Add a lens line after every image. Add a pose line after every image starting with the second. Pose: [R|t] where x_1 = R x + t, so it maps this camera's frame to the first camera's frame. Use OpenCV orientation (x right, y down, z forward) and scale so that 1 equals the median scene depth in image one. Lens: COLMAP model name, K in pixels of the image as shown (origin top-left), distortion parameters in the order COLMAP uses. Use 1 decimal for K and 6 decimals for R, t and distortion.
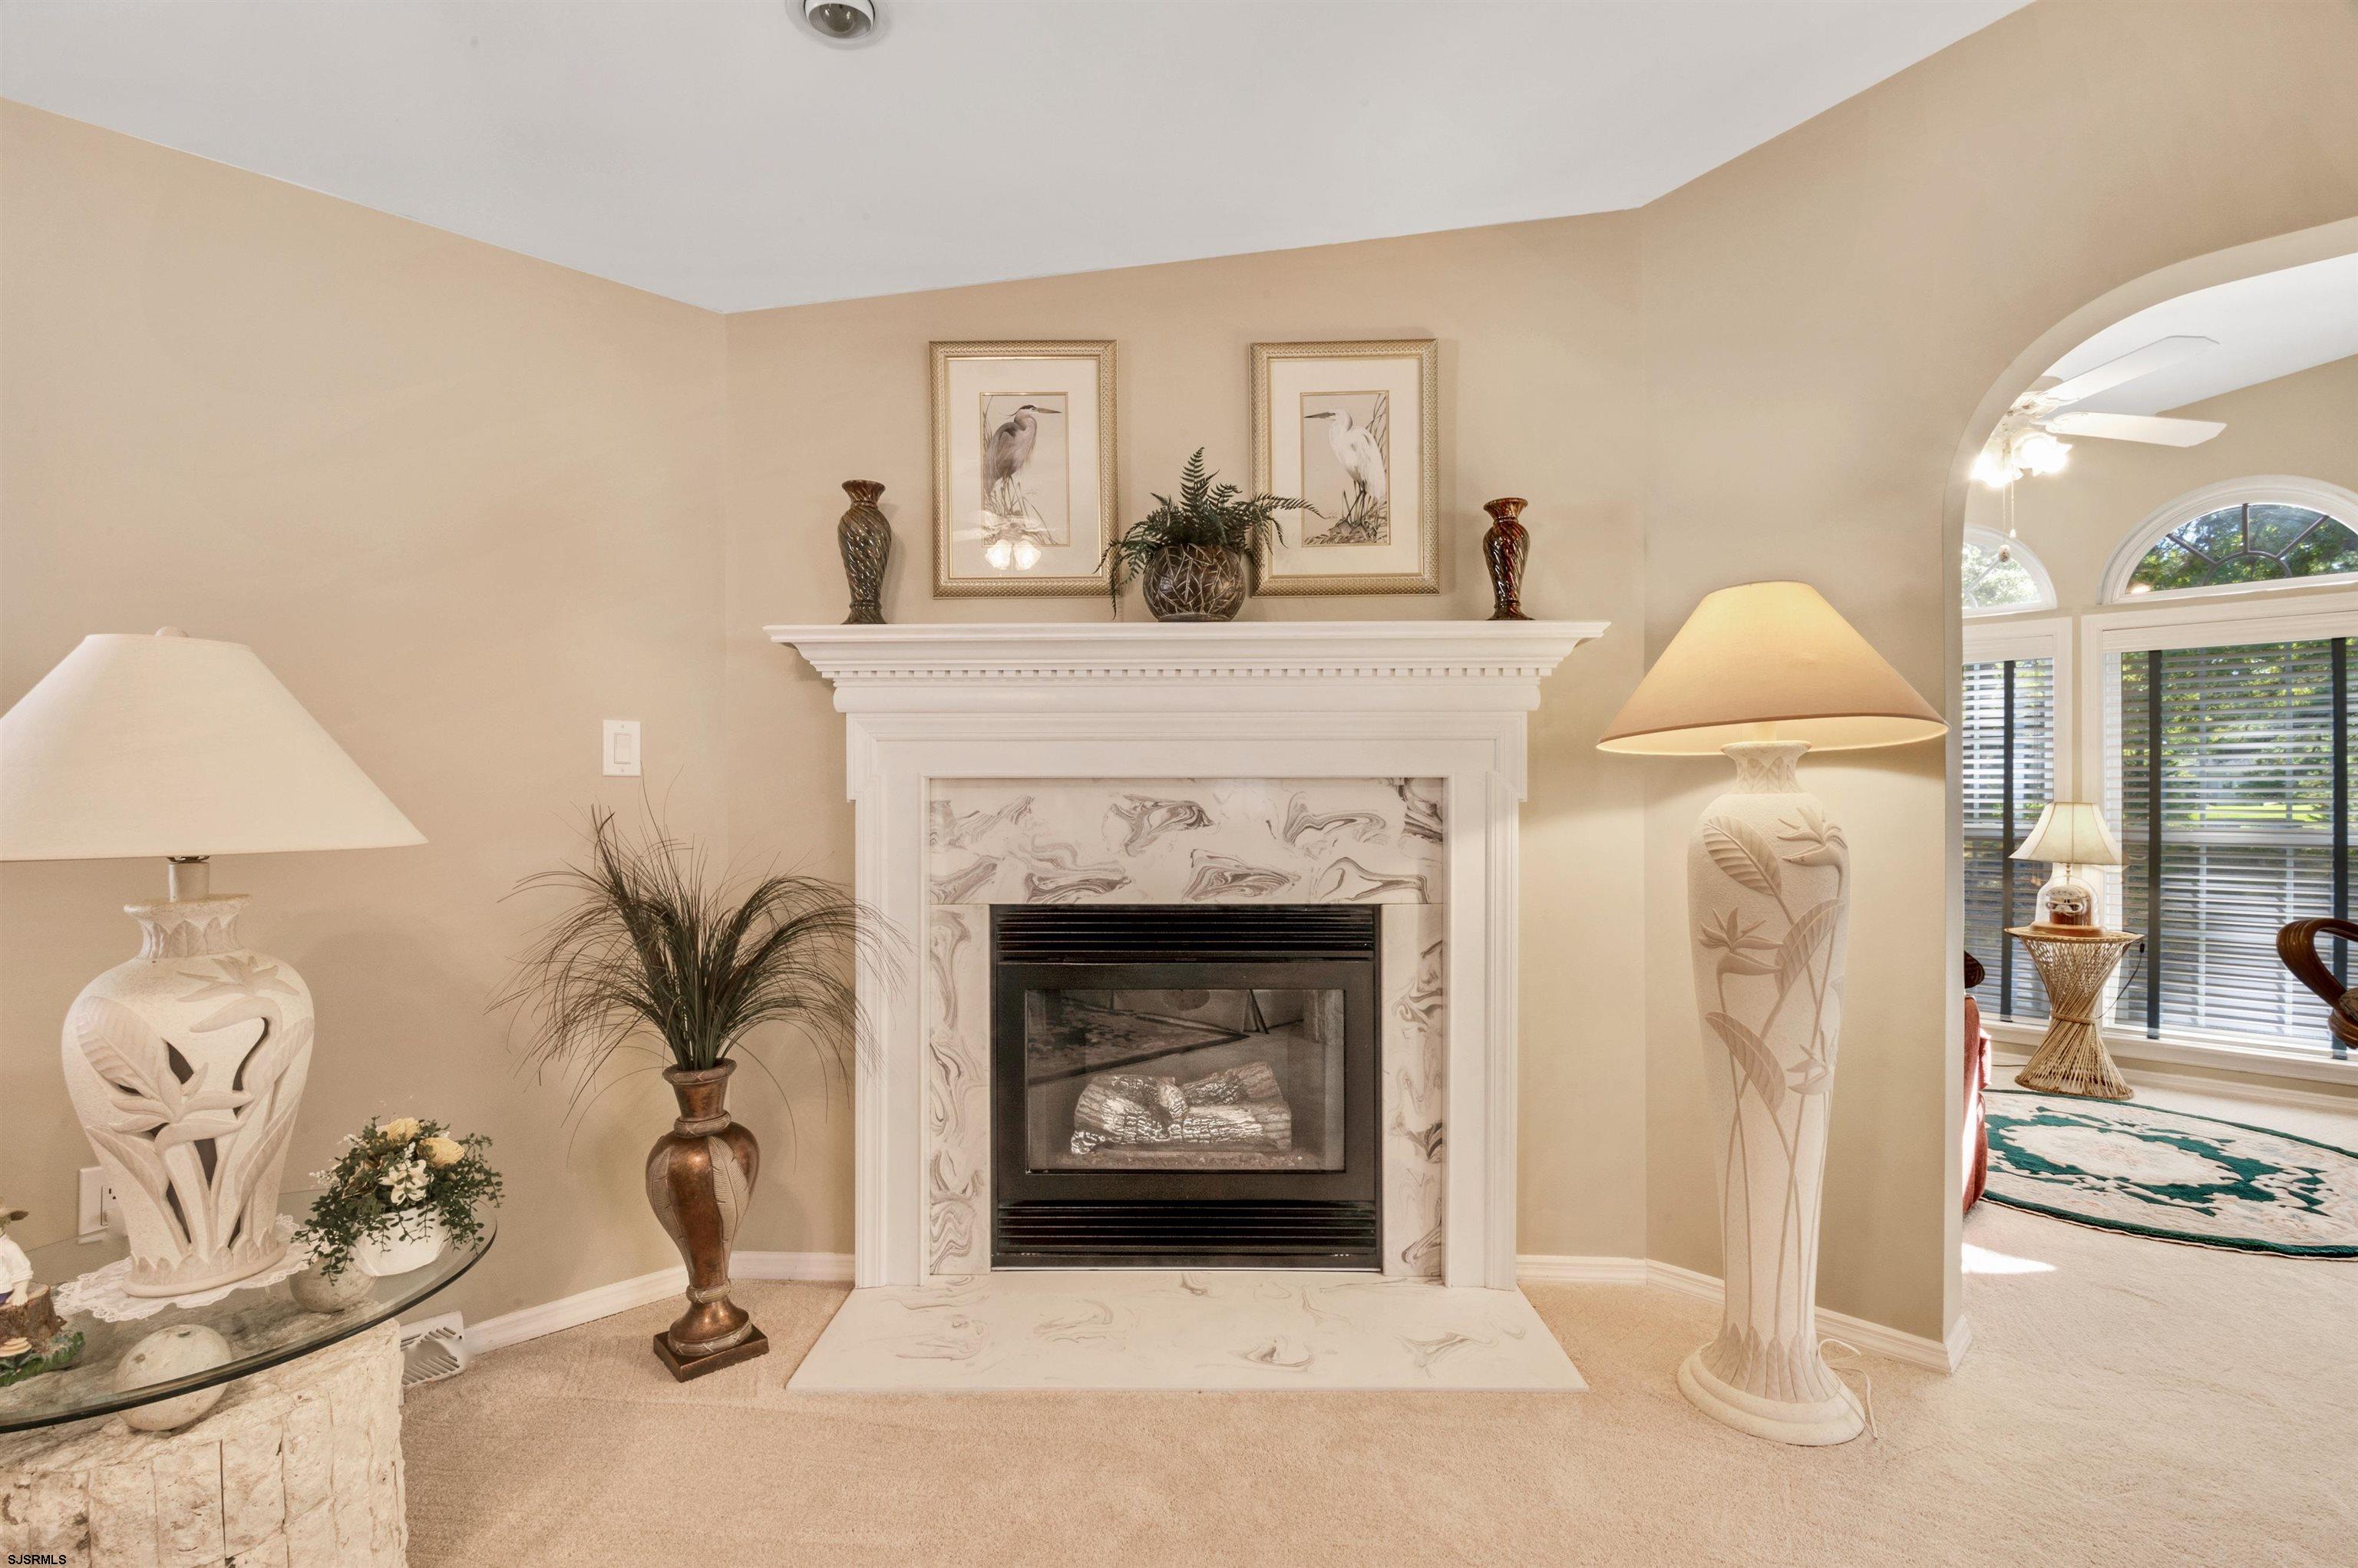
lens RADIAL K [[1131.3, 0, 1181.7], [0, 1131.3, 805.2], [0, 0, 1]] dist [-0.016623, 0.000093]
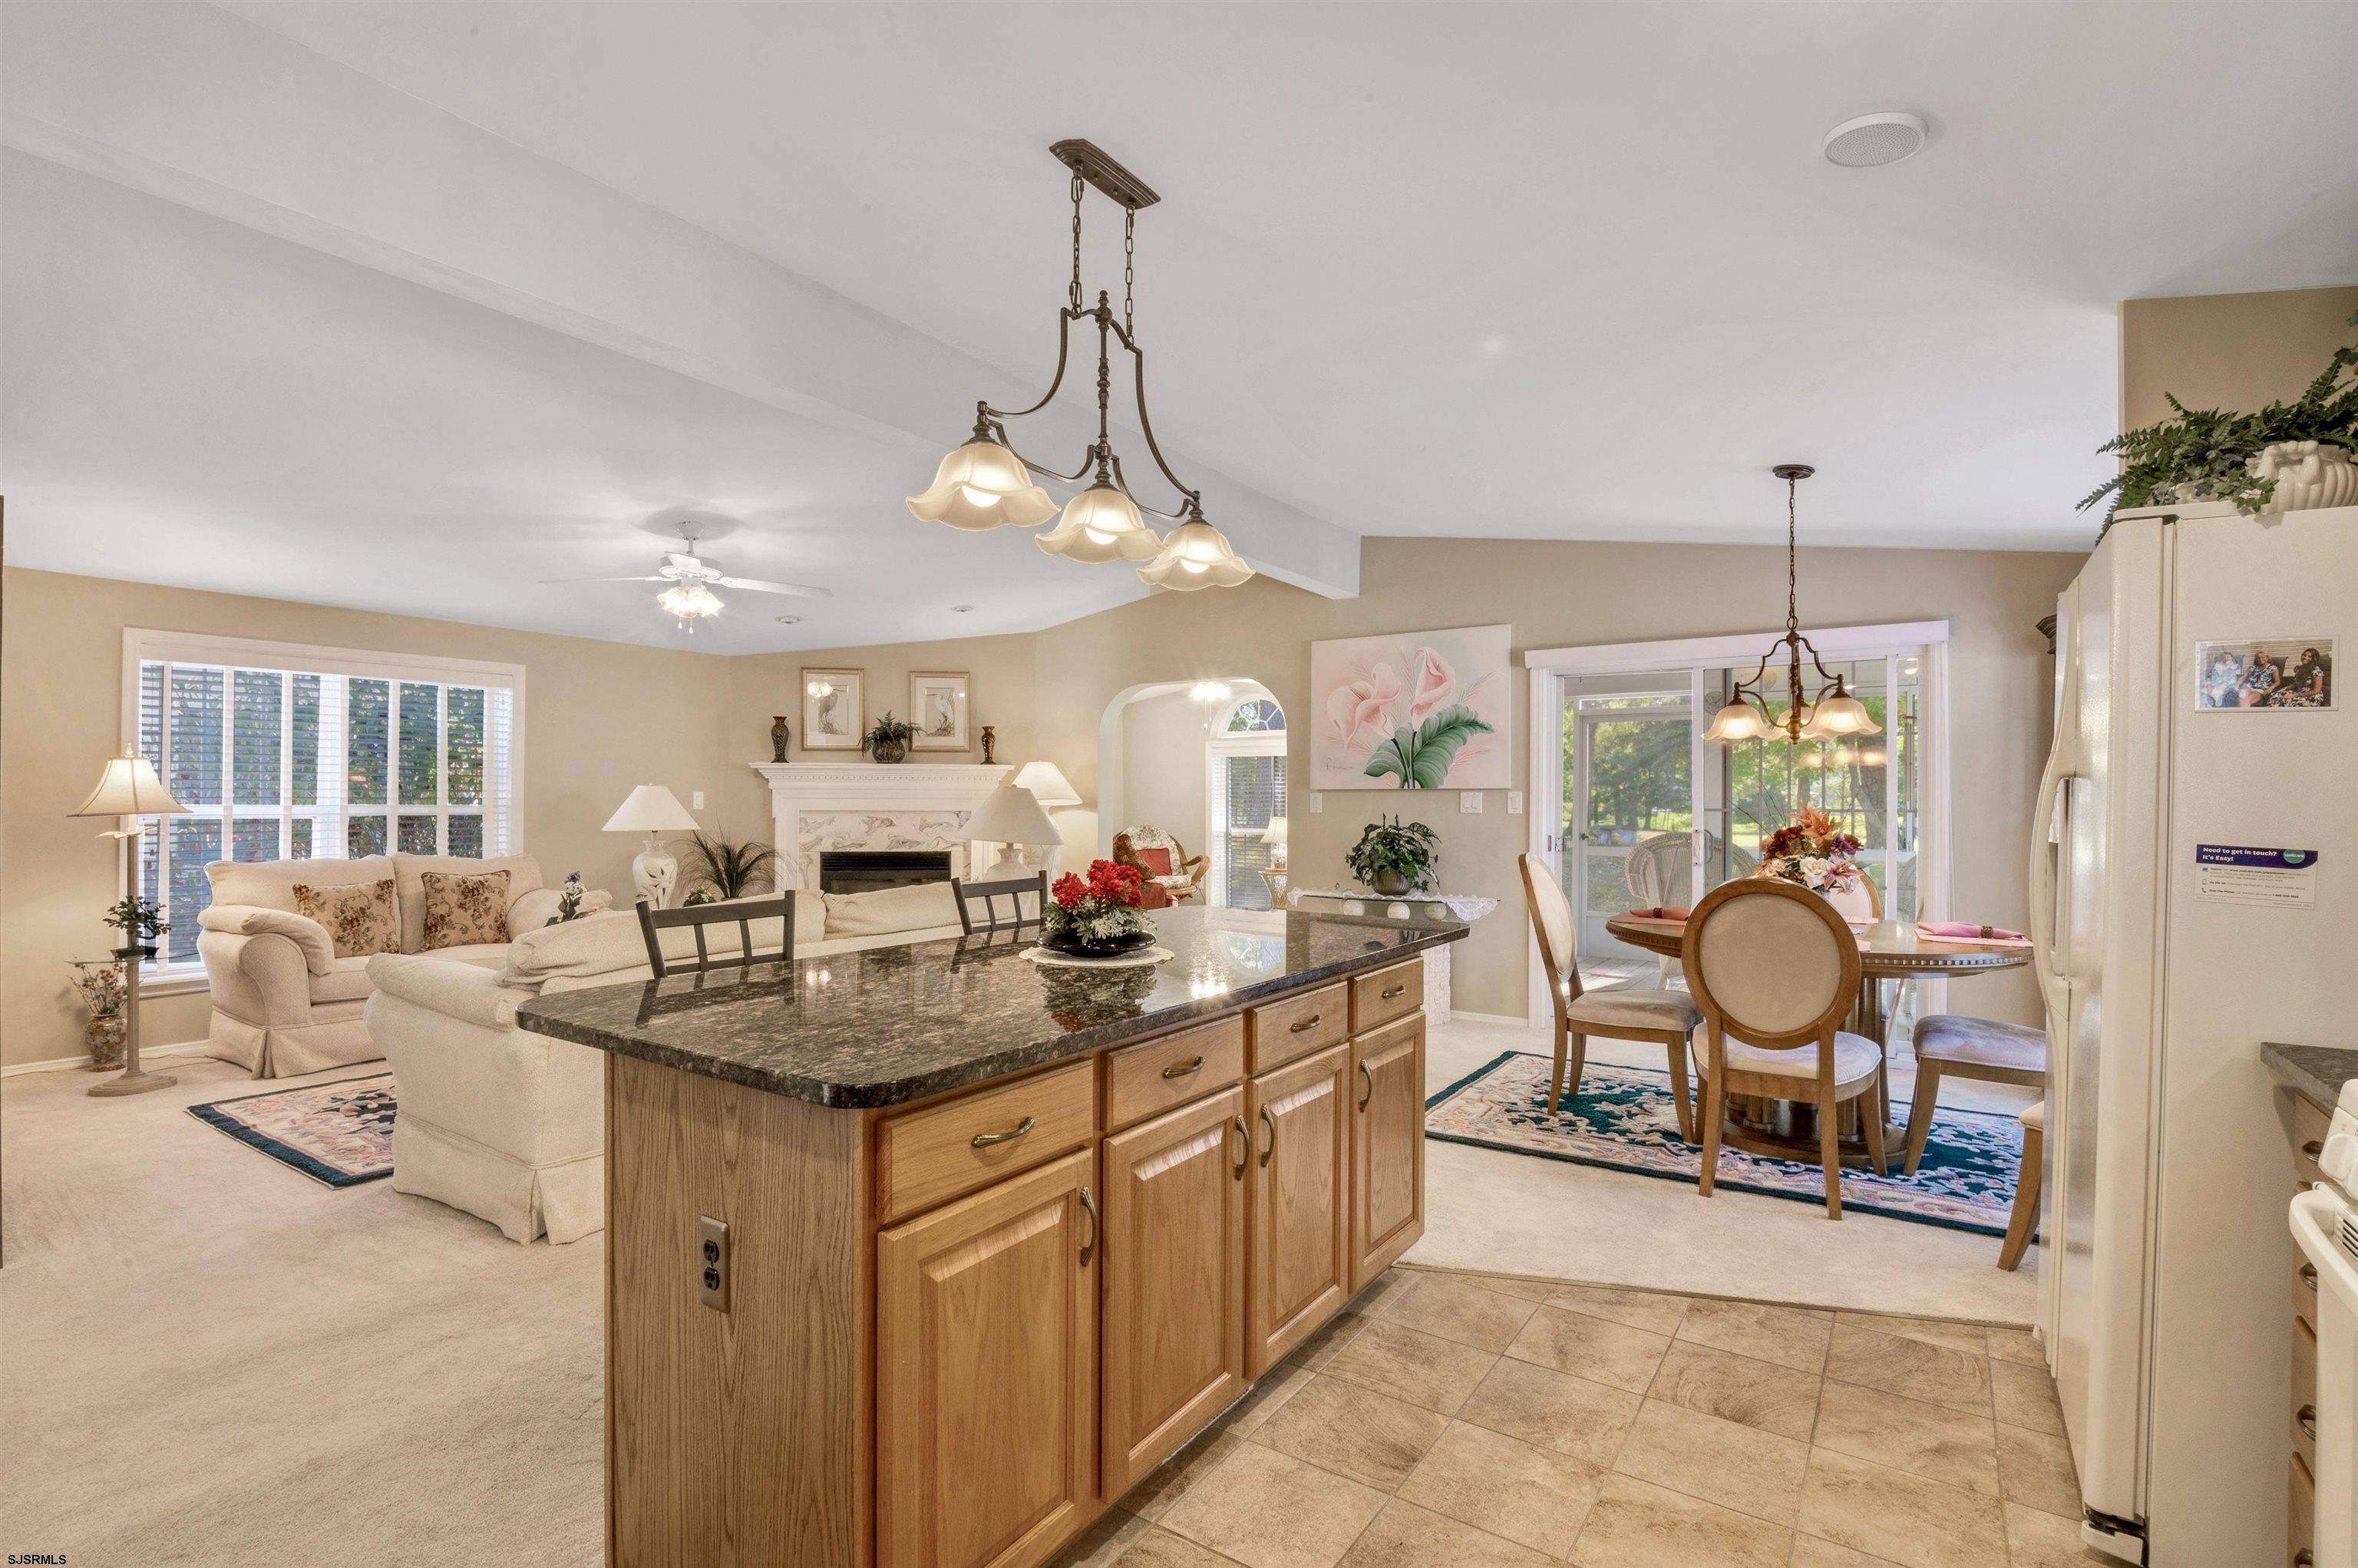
lens RADIAL K [[1093.8, 0, 1181.4], [0, 1093.8, 794.1], [0, 0, 1]] dist [-0.021398, 0.000461]
pose [[0.983719, 0.006300, 0.179603, 0.259128], [-0.003527, 0.999870, -0.015750, -0.025470], [-0.179679, 0.014860, 0.983613, -2.076858]]
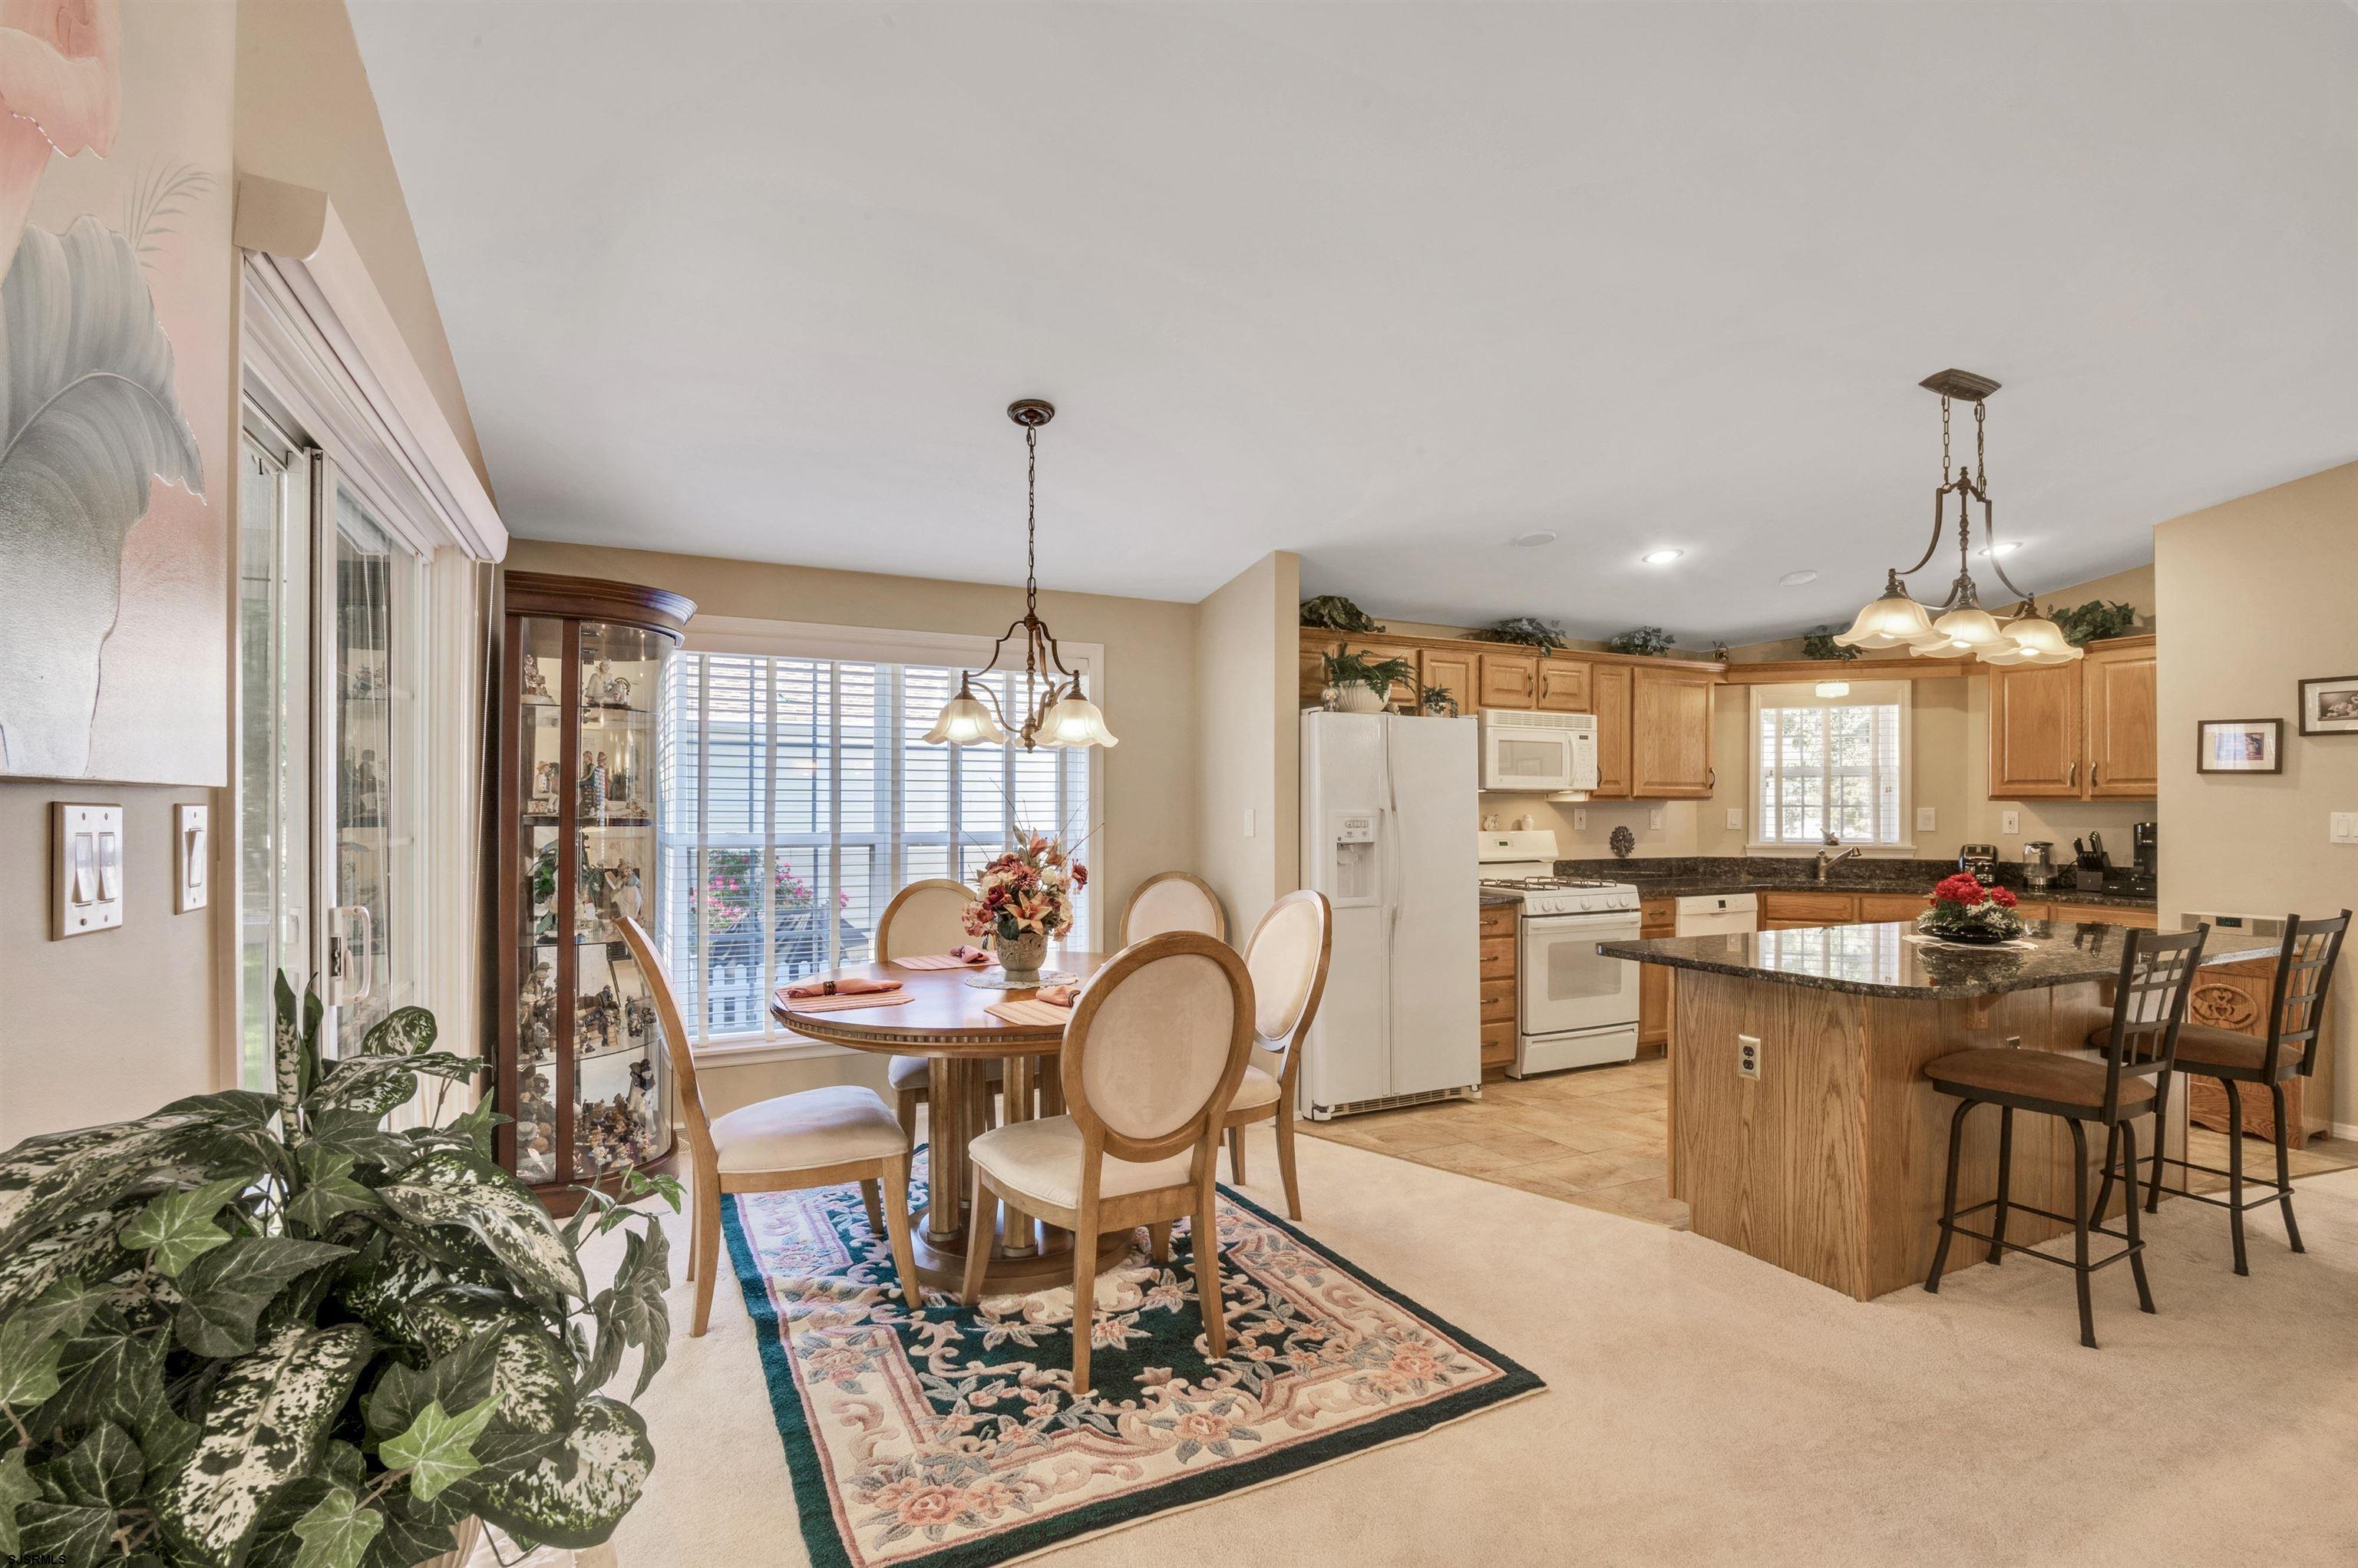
lens RADIAL K [[1087.3, 0, 1177.2], [0, 1087.3, 801.1], [0, 0, 1]] dist [-0.008827, -0.008922]
pose [[-0.942767, -0.001157, 0.333450, 0.804334], [-0.000399, 0.999997, 0.002340, -0.070819], [-0.333452, 0.002073, -0.942765, 0.324778]]
